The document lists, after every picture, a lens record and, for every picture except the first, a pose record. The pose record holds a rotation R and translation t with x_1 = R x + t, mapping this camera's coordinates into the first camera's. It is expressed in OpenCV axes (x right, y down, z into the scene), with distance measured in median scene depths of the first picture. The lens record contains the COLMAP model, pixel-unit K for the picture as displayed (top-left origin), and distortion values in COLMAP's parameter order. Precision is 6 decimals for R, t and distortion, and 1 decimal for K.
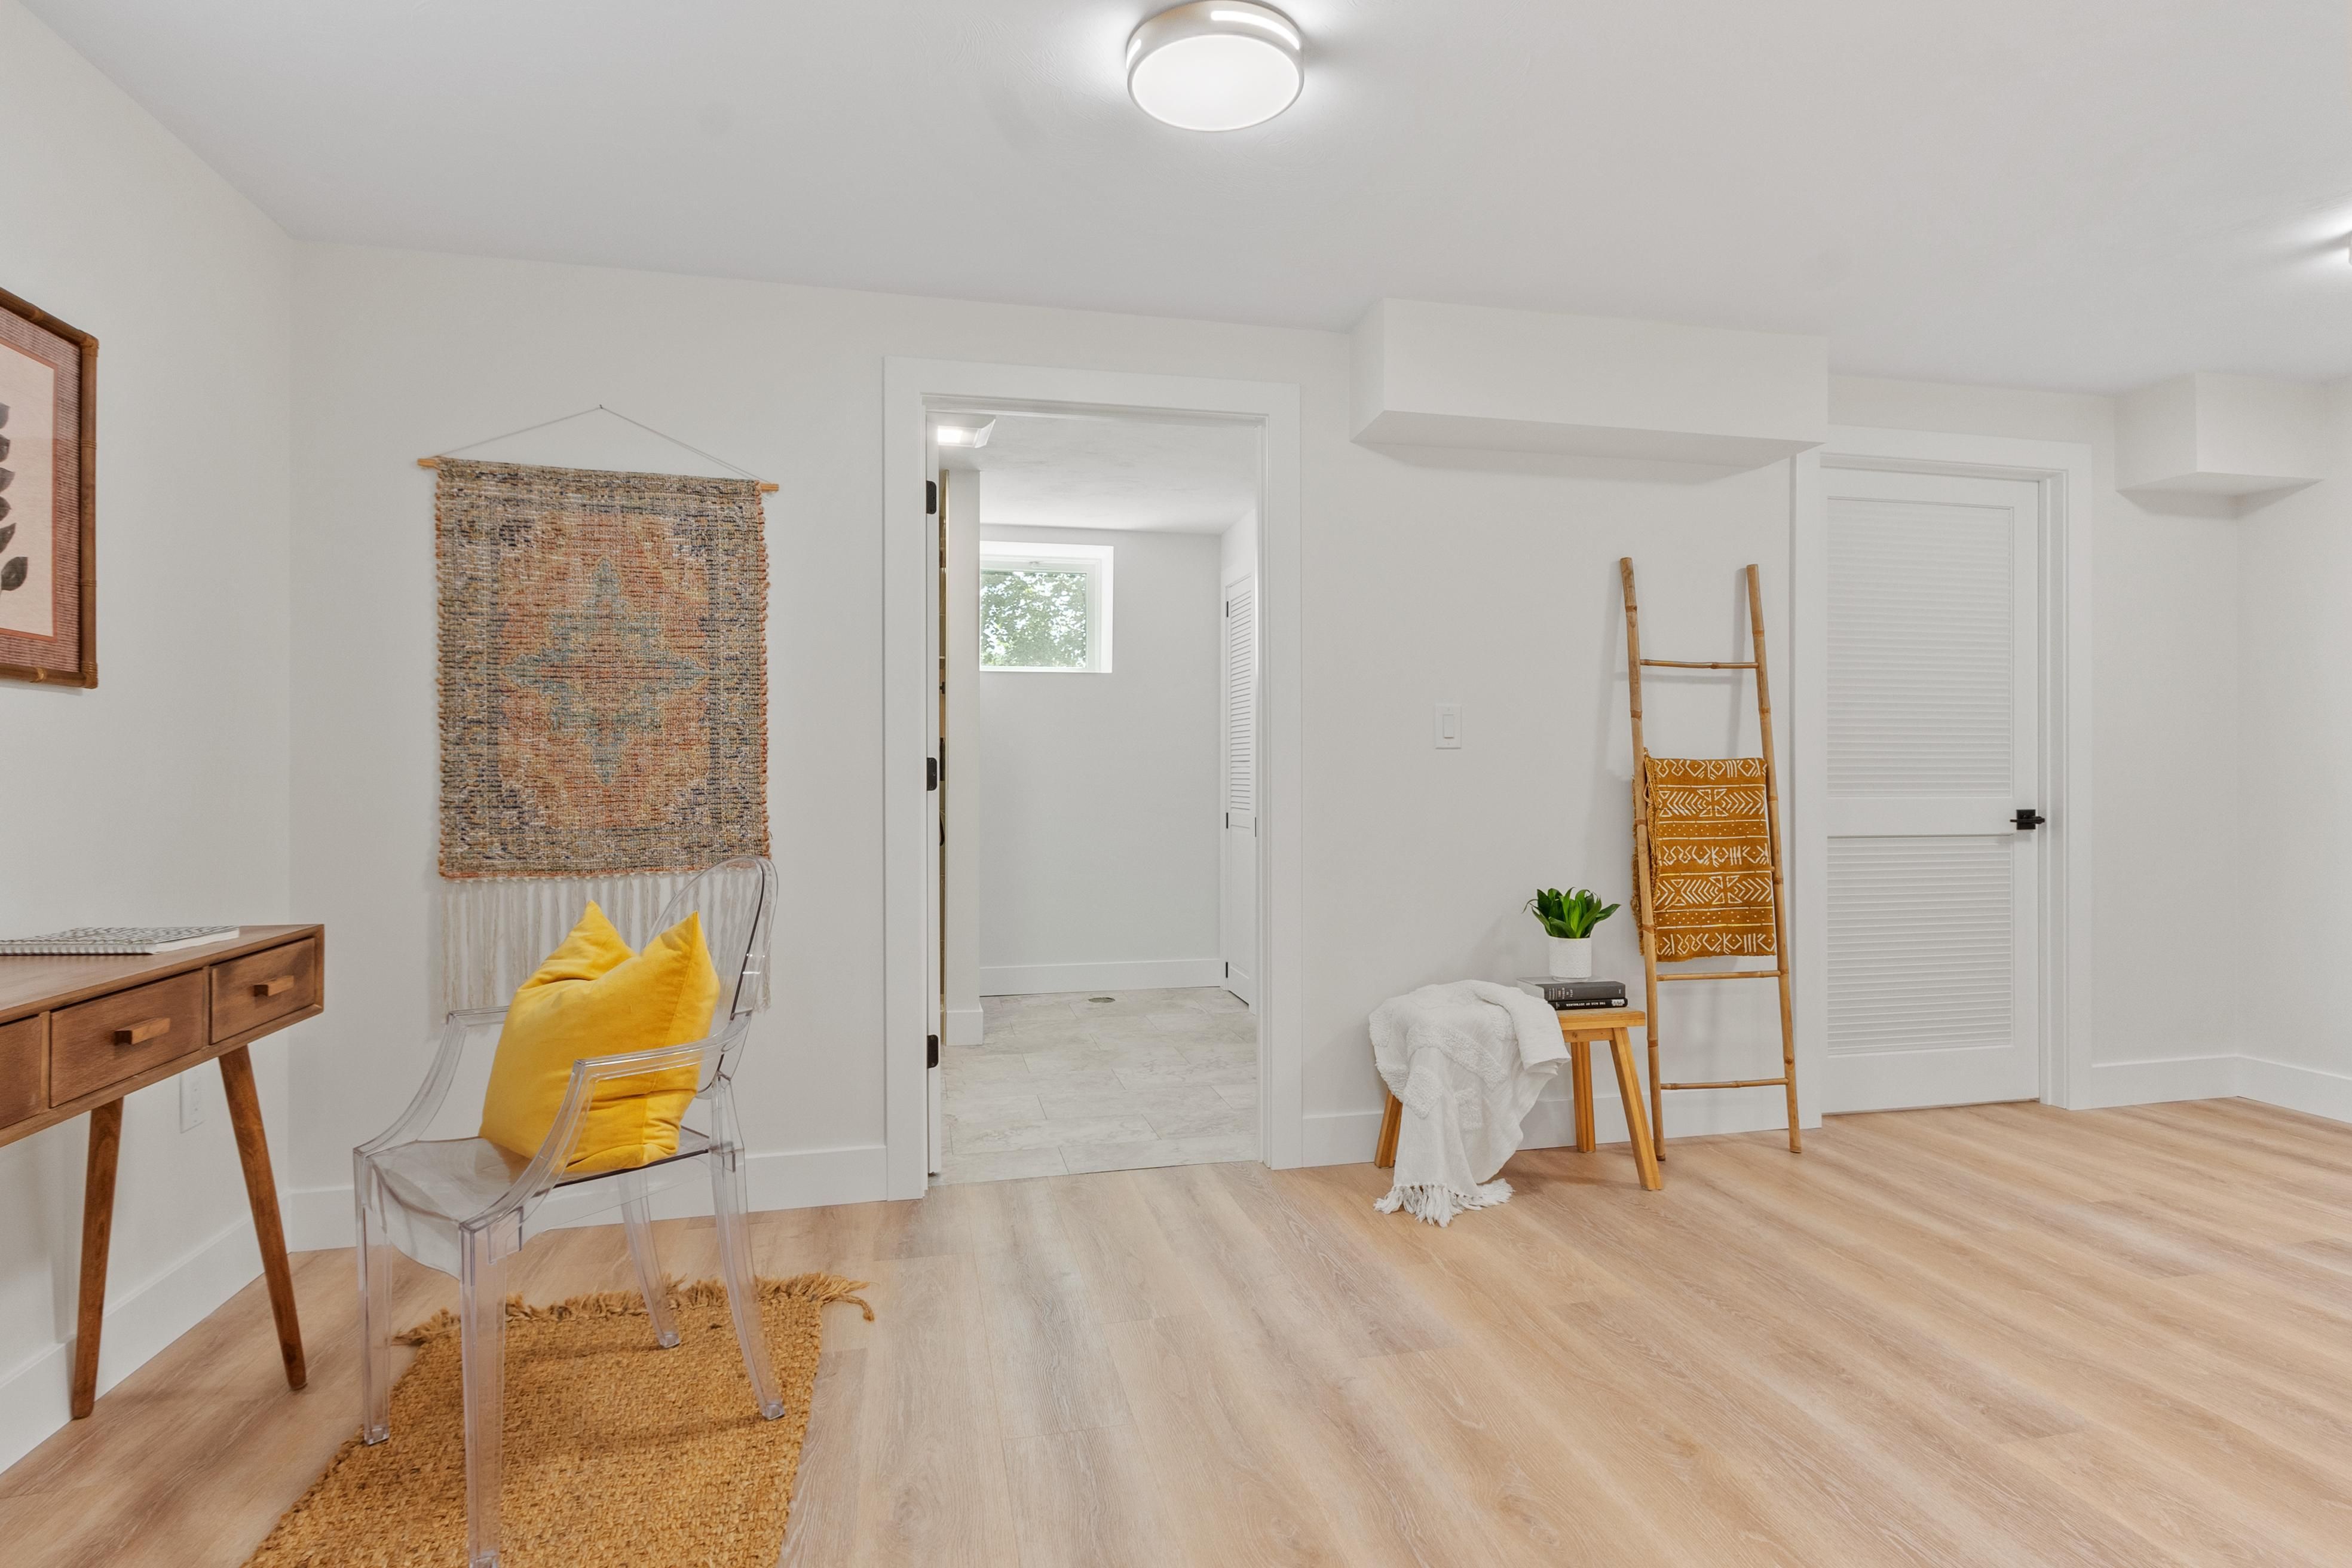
lens RADIAL K [[1188.1, 0, 1167.0], [0, 1188.1, 792.4], [0, 0, 1]] dist [0.007045, 0.000561]
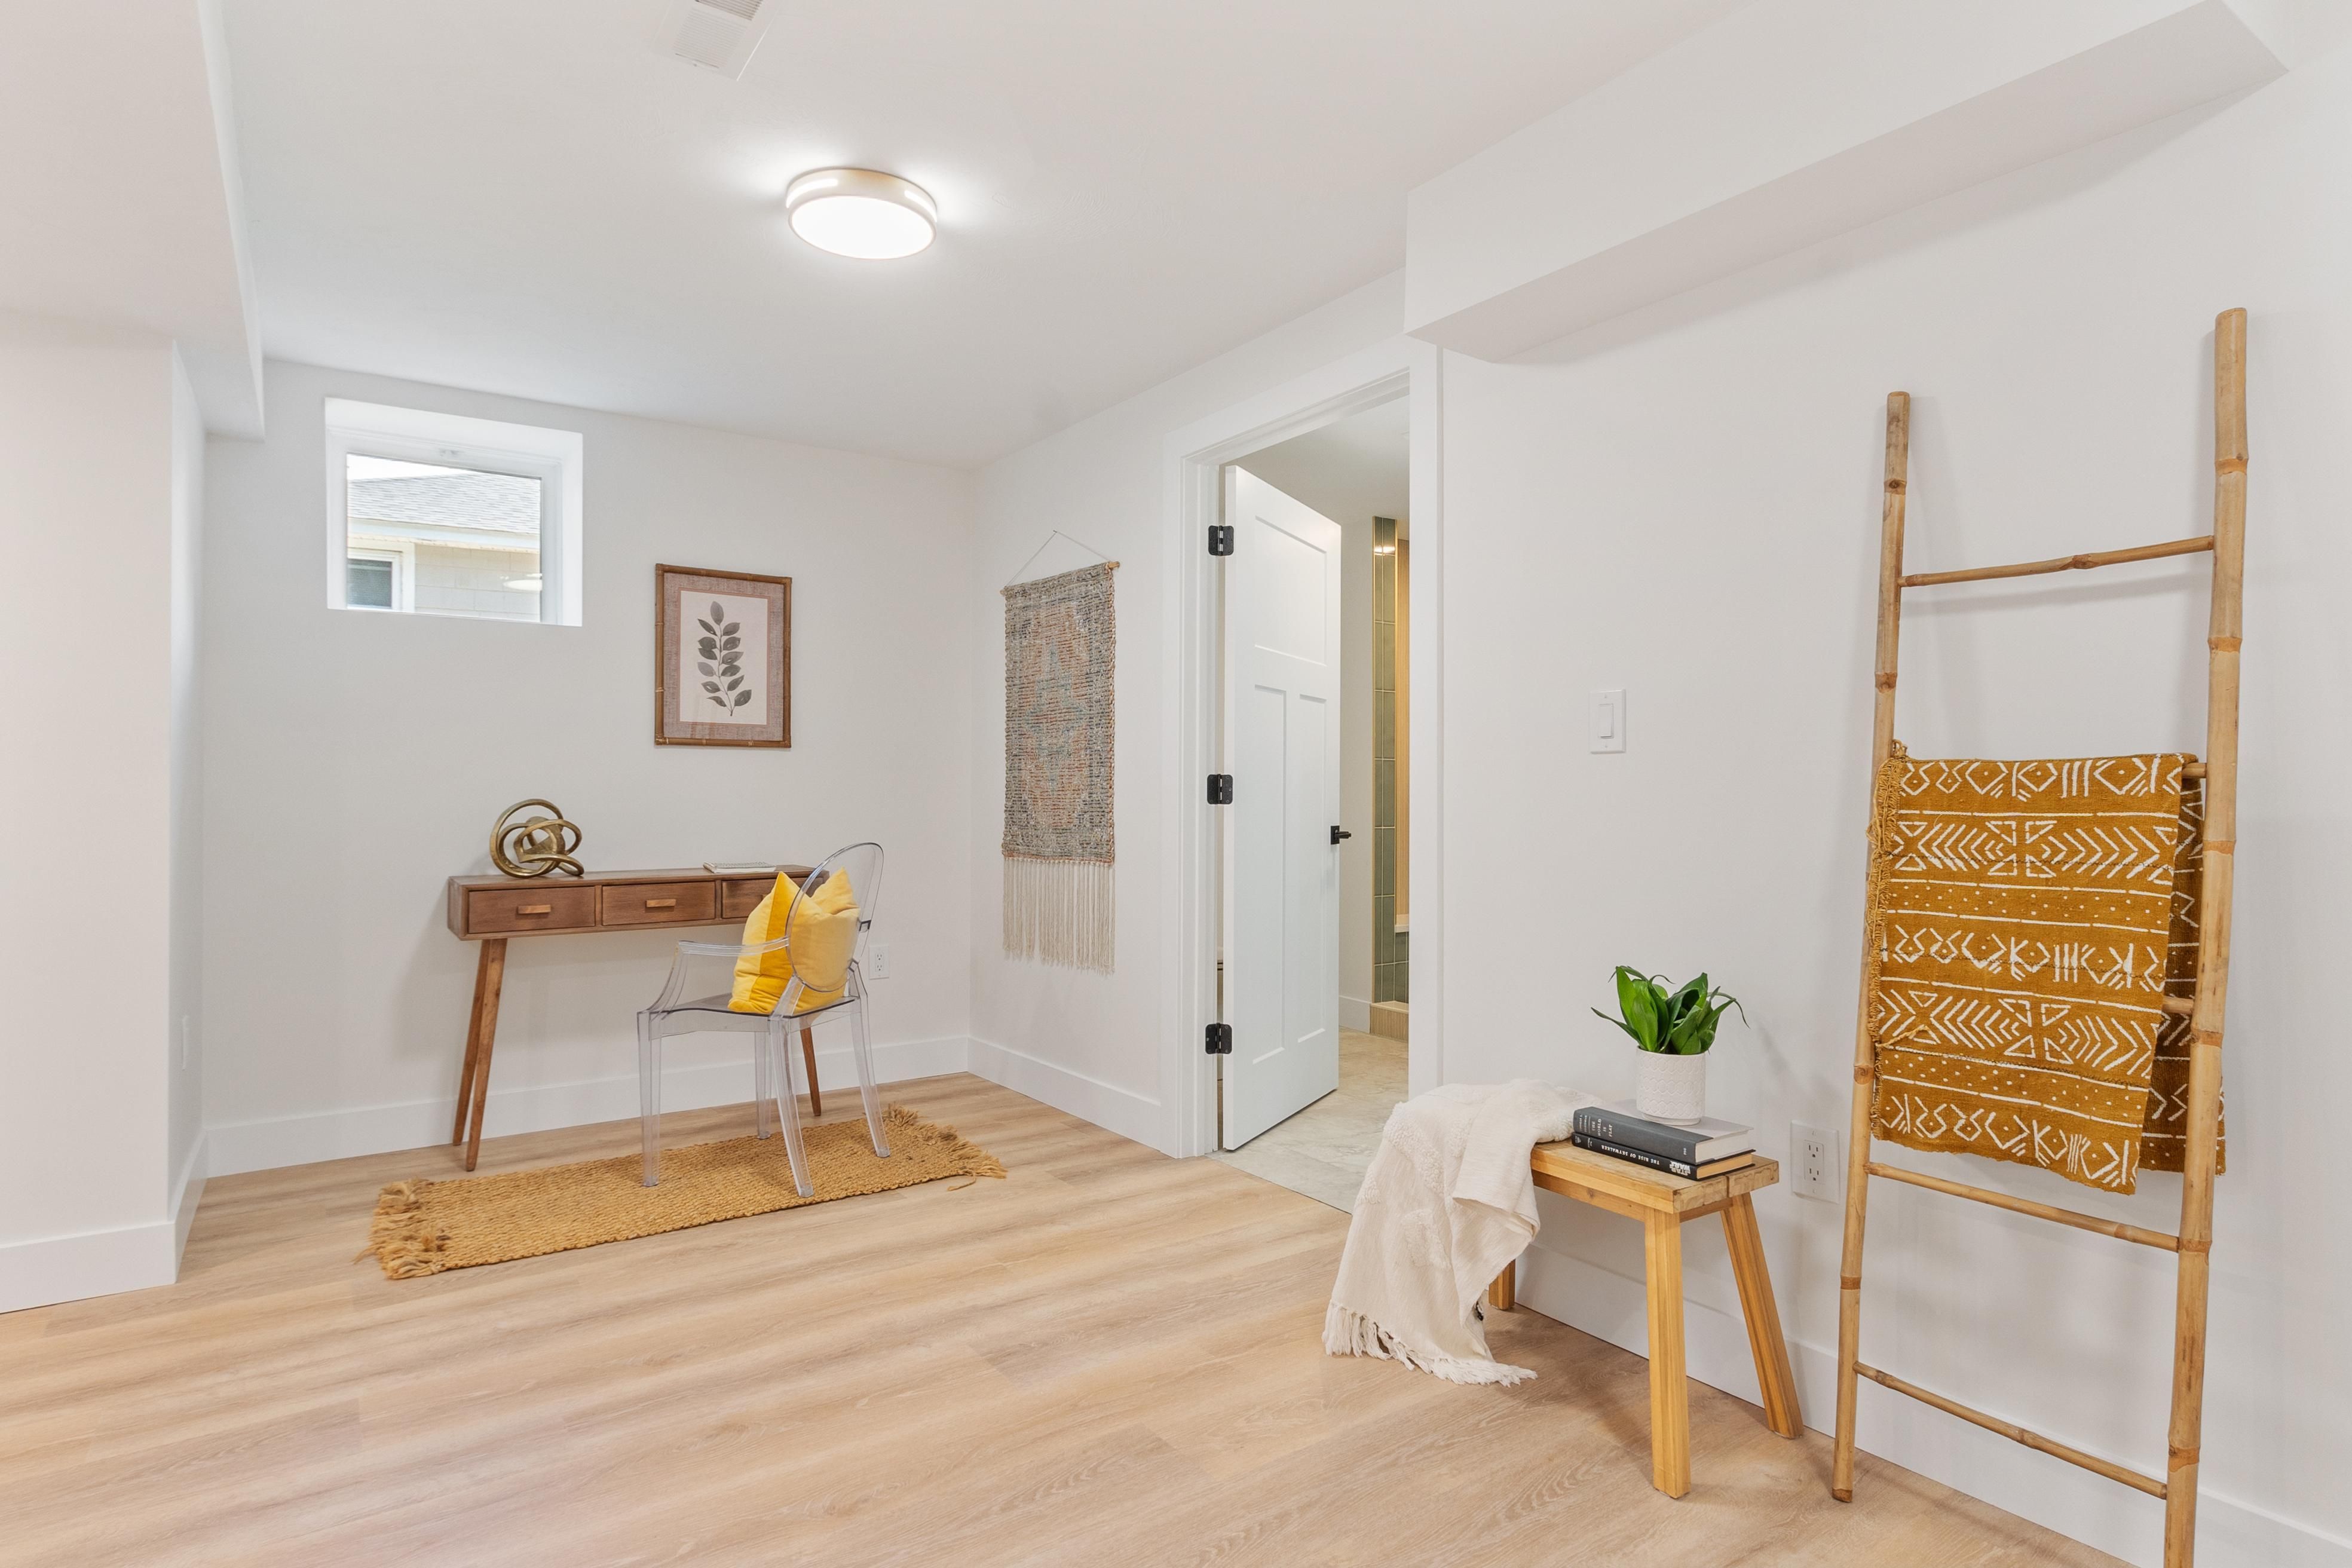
lens RADIAL K [[1232.5, 0, 1174.4], [0, 1232.5, 812.3], [0, 0, 1]] dist [0.005601, 0.000560]
pose [[0.377208, 0.017183, -0.925969, 0.913904], [-0.014355, 0.999816, 0.012706, -0.008642], [0.926017, 0.008500, 0.377386, 0.559544]]
